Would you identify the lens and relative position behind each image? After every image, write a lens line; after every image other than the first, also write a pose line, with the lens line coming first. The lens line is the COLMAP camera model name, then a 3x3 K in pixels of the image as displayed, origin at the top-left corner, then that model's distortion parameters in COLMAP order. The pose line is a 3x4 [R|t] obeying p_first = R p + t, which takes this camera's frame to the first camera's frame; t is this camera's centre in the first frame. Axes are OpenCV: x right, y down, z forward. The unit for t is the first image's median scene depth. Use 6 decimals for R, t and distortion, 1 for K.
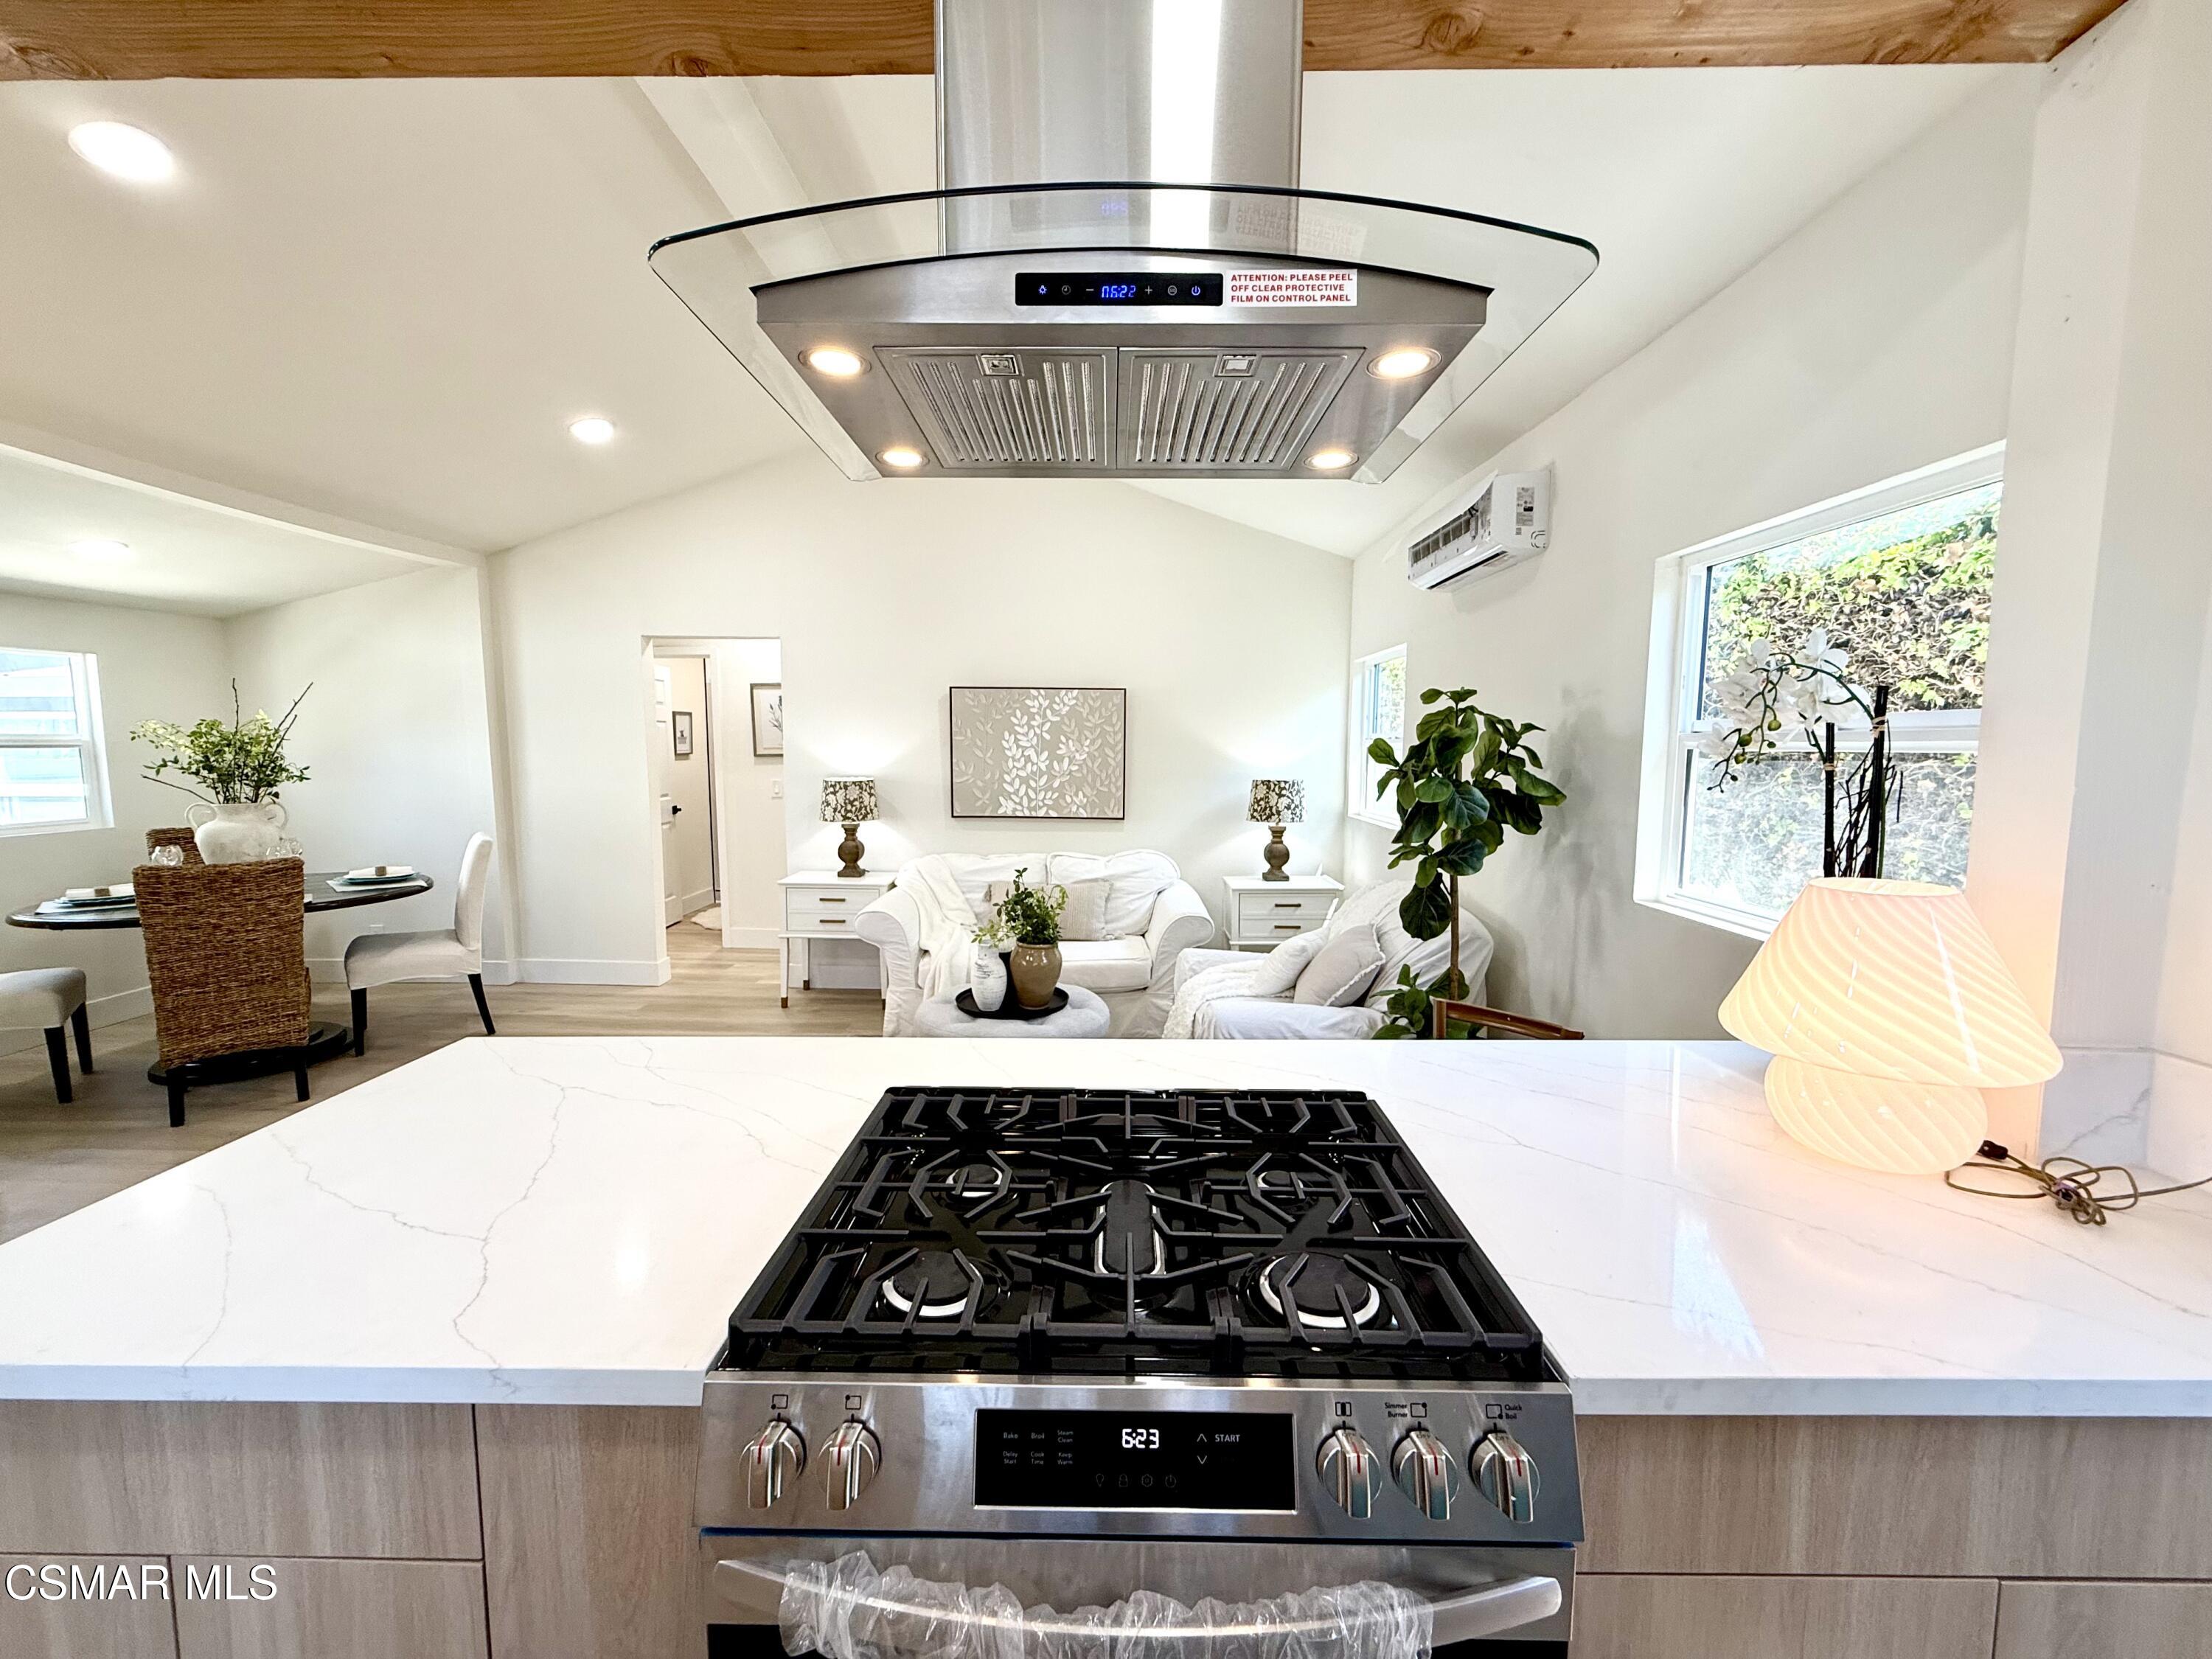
lens RADIAL K [[881.1, 0, 1097.5], [0, 881.1, 828.9], [0, 0, 1]] dist [-0.000004, 0.000022]
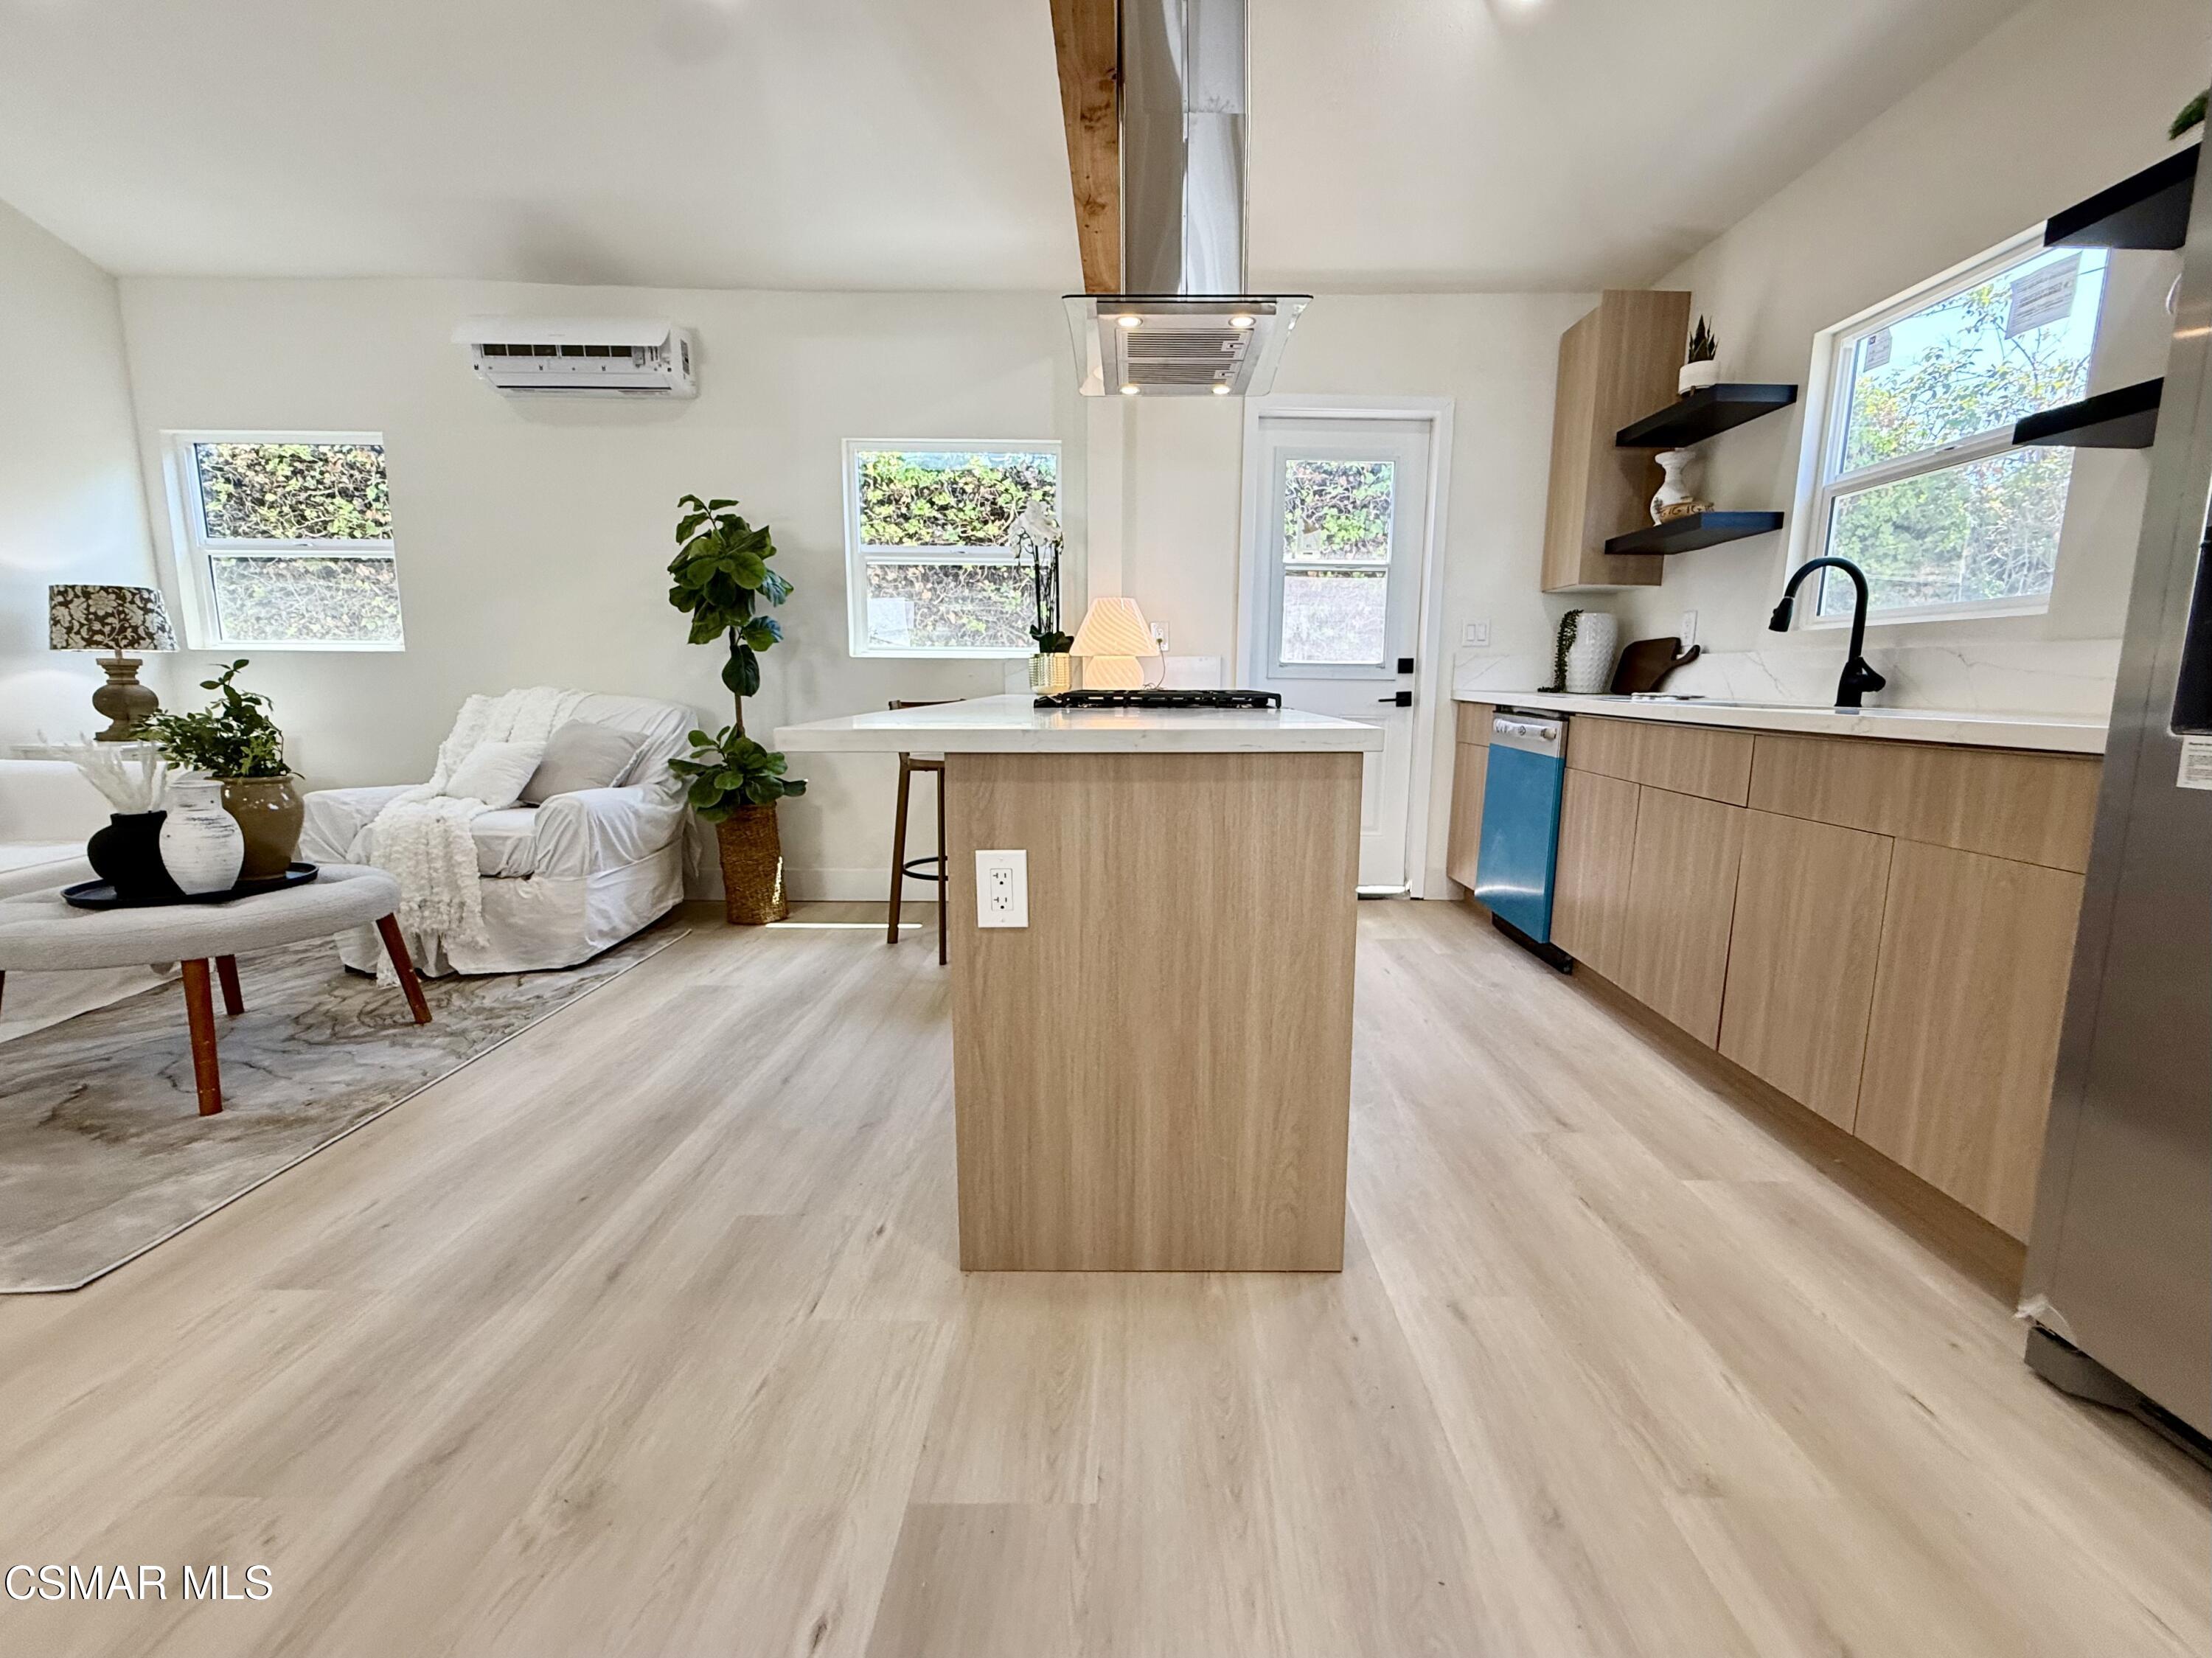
lens RADIAL K [[932.2, 0, 1140.7], [0, 932.2, 827.0], [0, 0, 1]] dist [0.001402, 0.000048]
pose [[-0.020999, -0.159303, 0.987006, -0.544413], [0.087156, 0.983174, 0.160539, 0.077385], [-0.995973, 0.089395, -0.006761, 0.244842]]
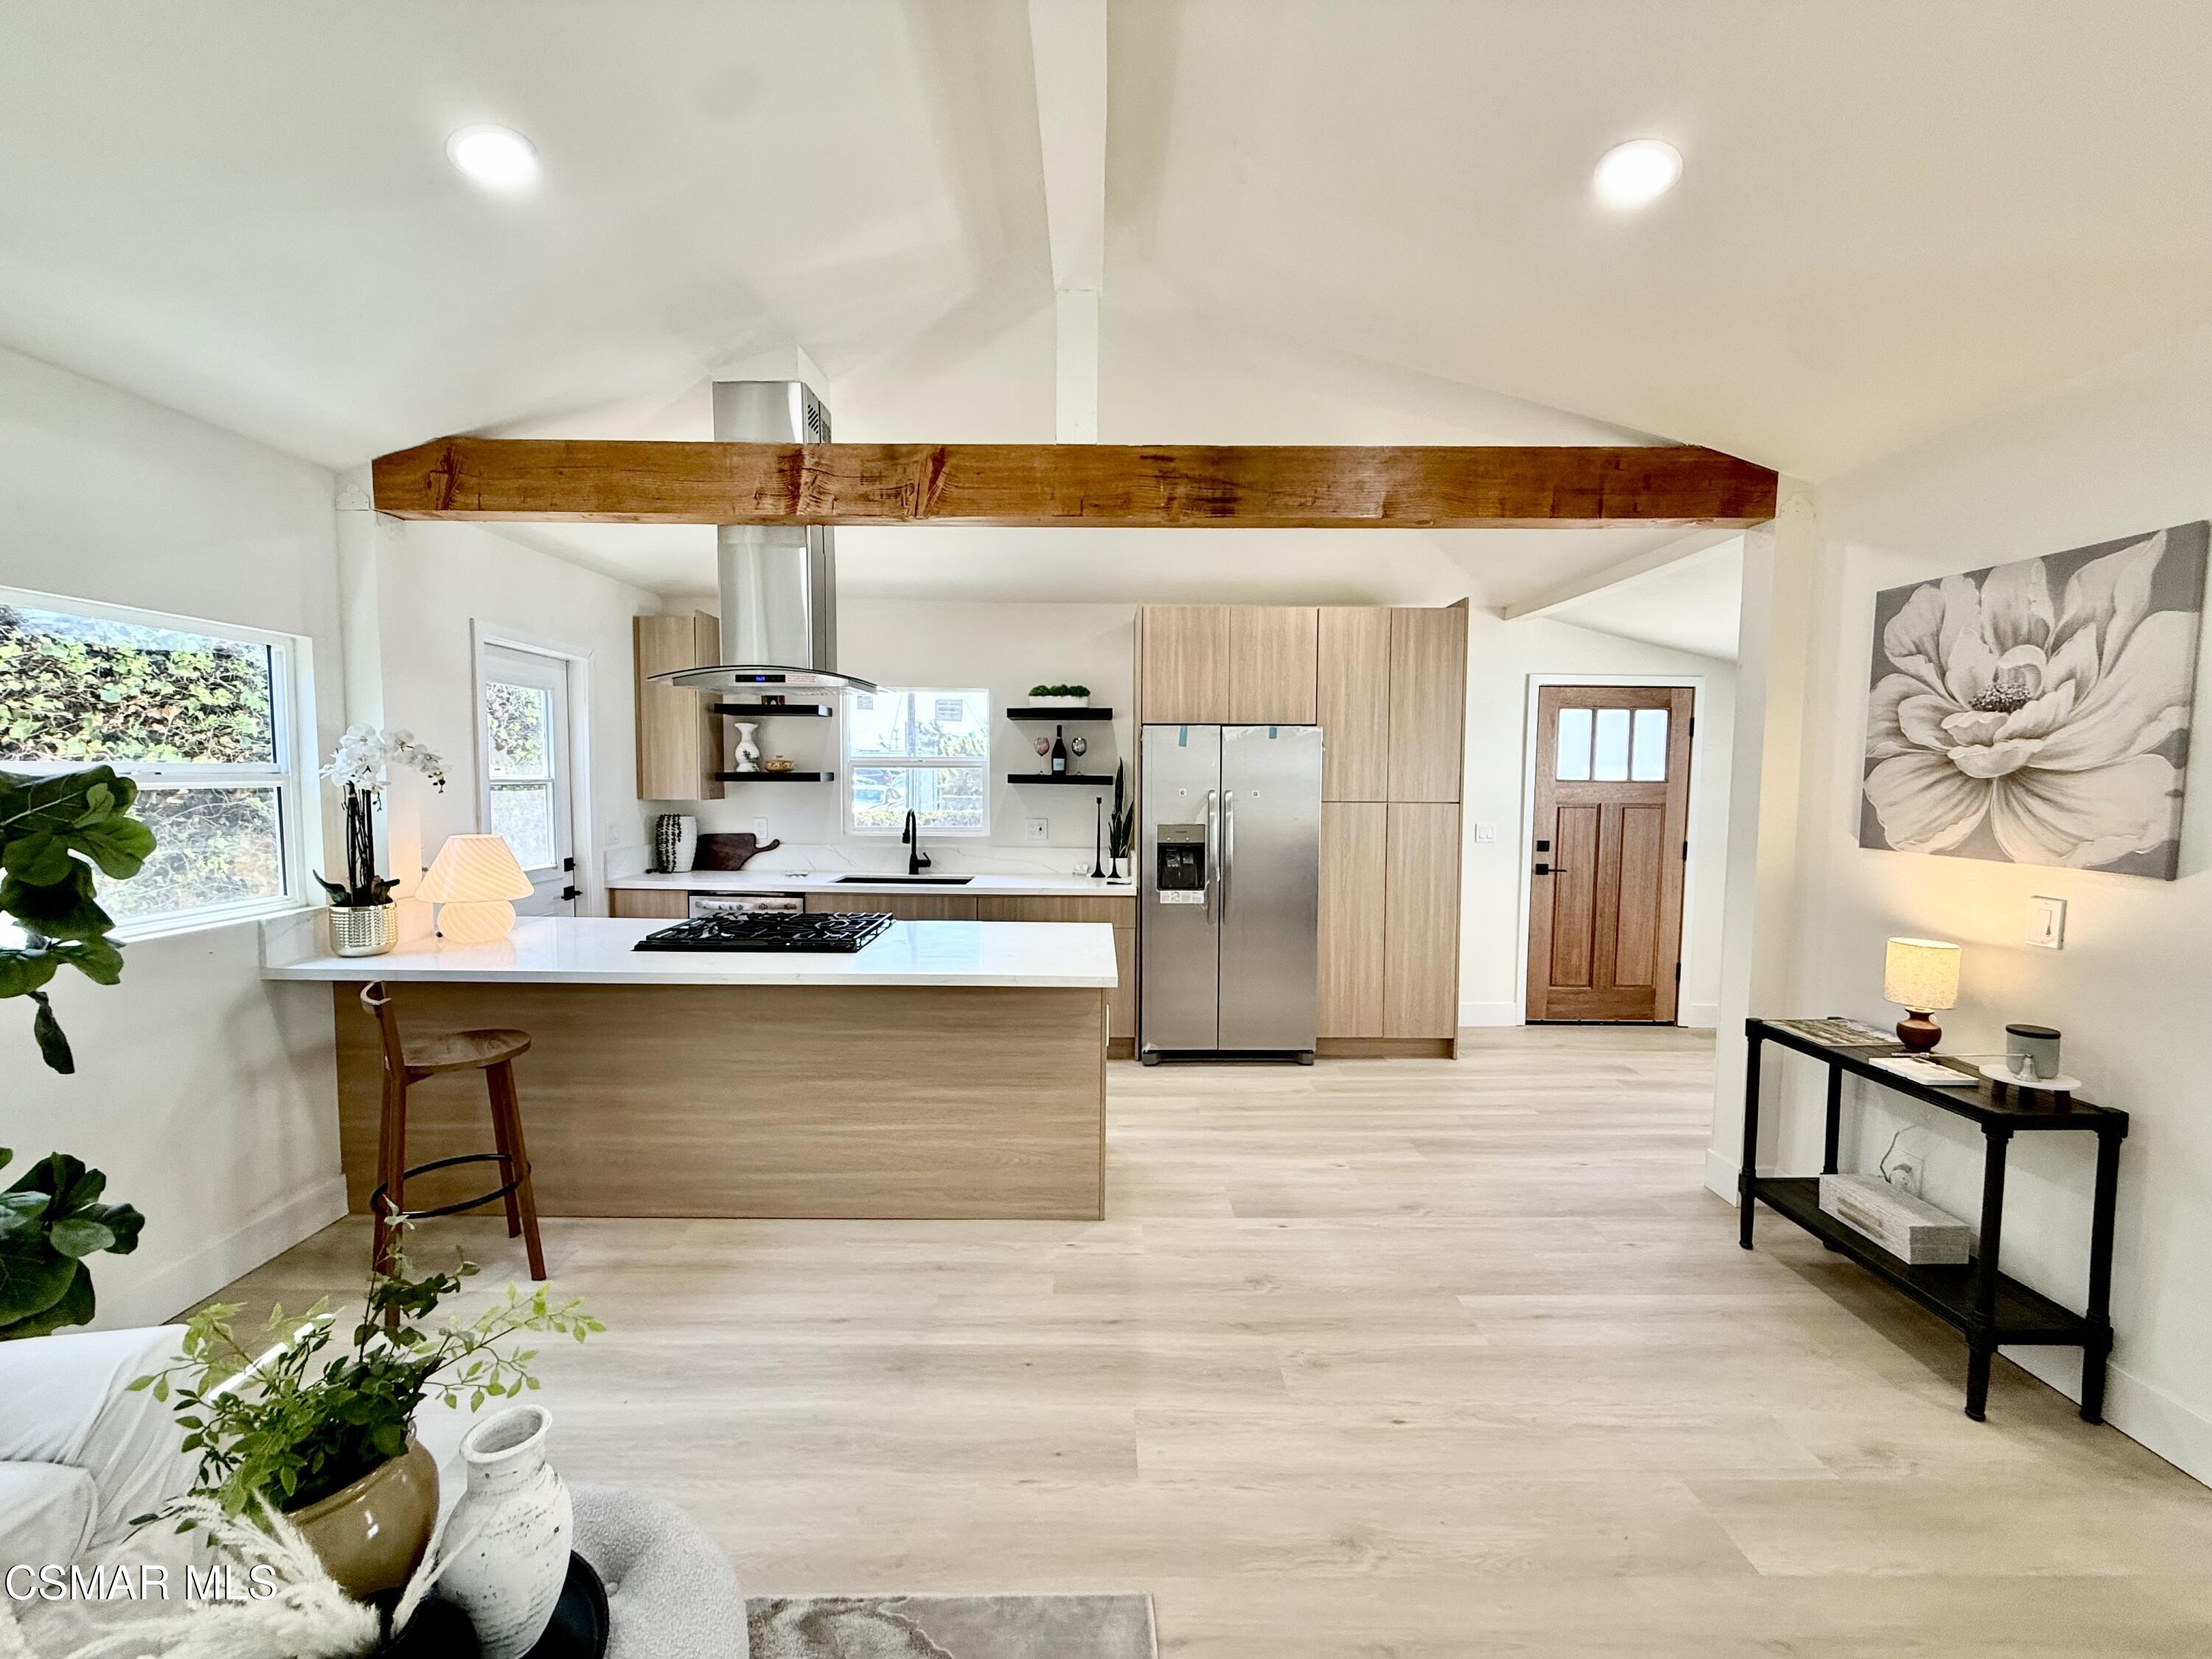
lens RADIAL K [[881.1, 0, 1097.5], [0, 881.1, 828.9], [0, 0, 1]] dist [-0.000004, 0.000022]
pose [[-0.999867, -0.009230, -0.013439, -0.230135], [-0.011249, 0.987239, 0.158849, -0.098648], [0.011801, 0.158979, -0.987211, 0.894748]]
